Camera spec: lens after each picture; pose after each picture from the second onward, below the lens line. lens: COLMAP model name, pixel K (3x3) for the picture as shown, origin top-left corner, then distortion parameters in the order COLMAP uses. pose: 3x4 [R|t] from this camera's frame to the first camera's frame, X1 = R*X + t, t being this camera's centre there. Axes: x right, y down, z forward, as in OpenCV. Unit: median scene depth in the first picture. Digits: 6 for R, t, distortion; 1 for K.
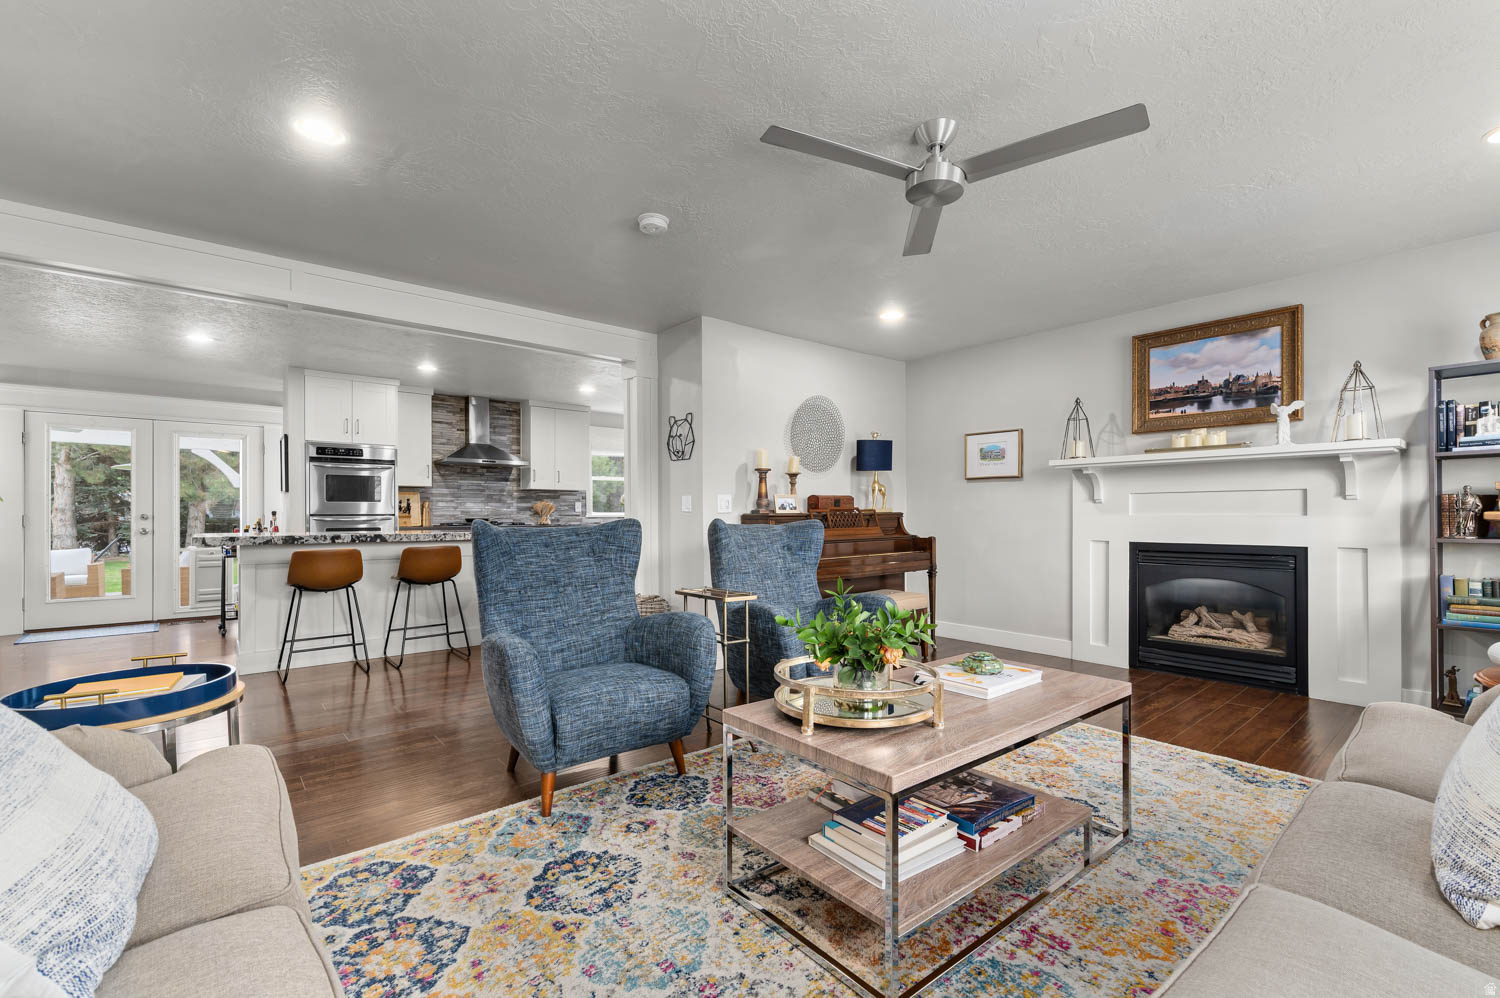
lens RADIAL K [[643.6, 0, 755.7], [0, 643.6, 516.4], [0, 0, 1]] dist [-0.000050, -0.000177]
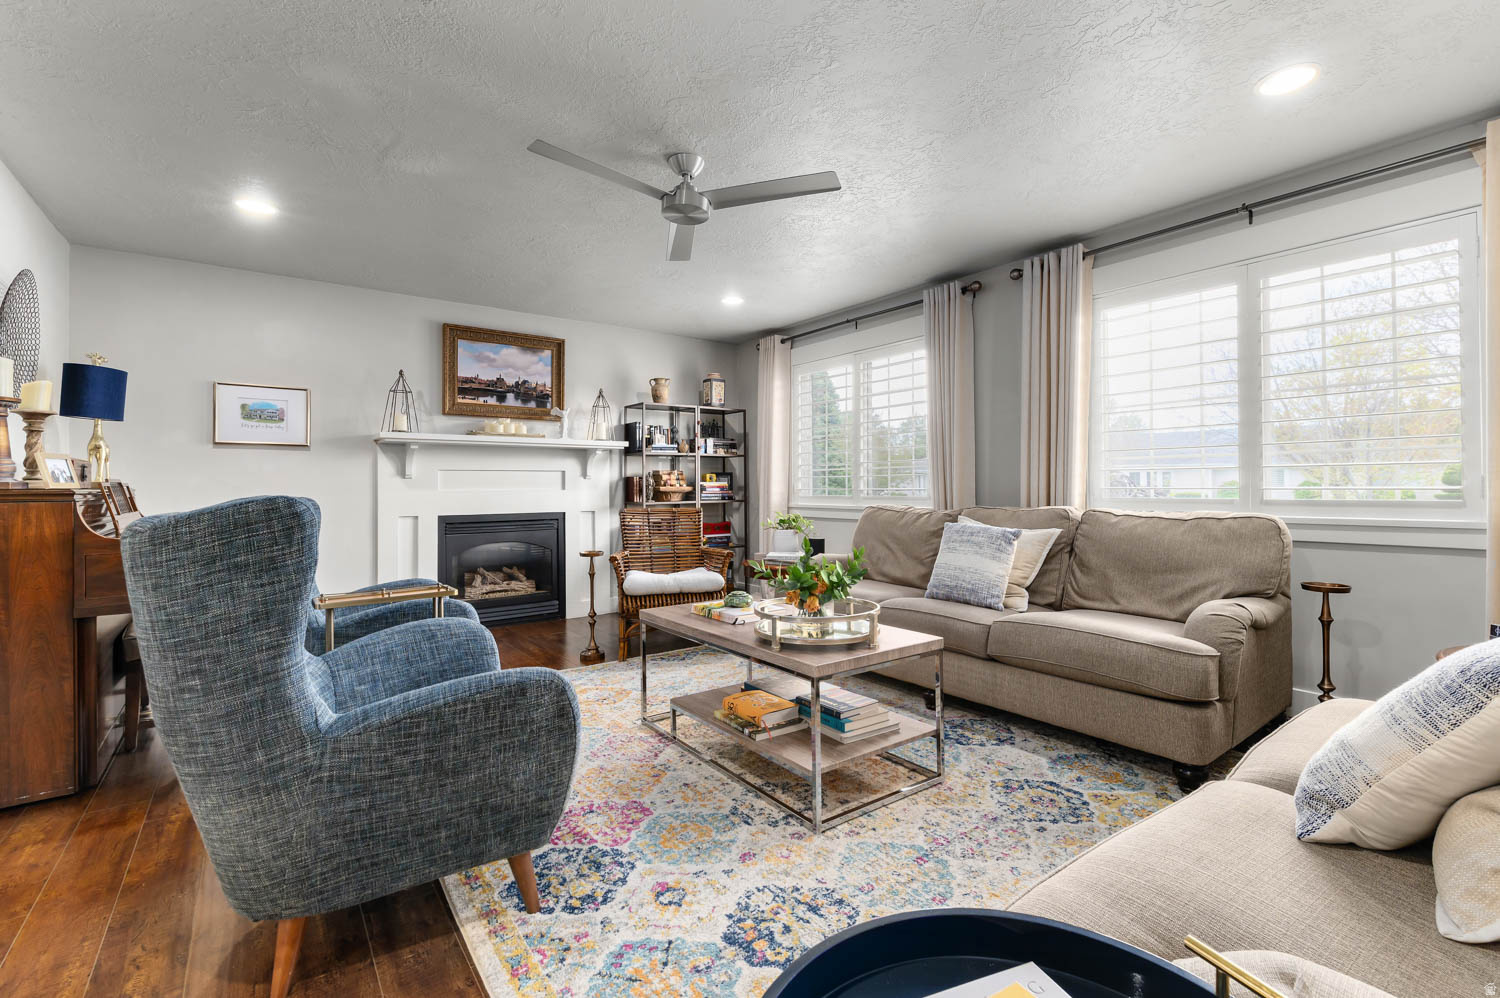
lens RADIAL K [[668.9, 0, 750.0], [0, 668.9, 479.4], [0, 0, 1]] dist [0.000181, -0.000082]
pose [[0.055890, 0.014107, 0.998337, -0.536141], [0.011498, 0.999825, -0.014772, 0.002195], [-0.998371, 0.012304, 0.055718, 0.471675]]
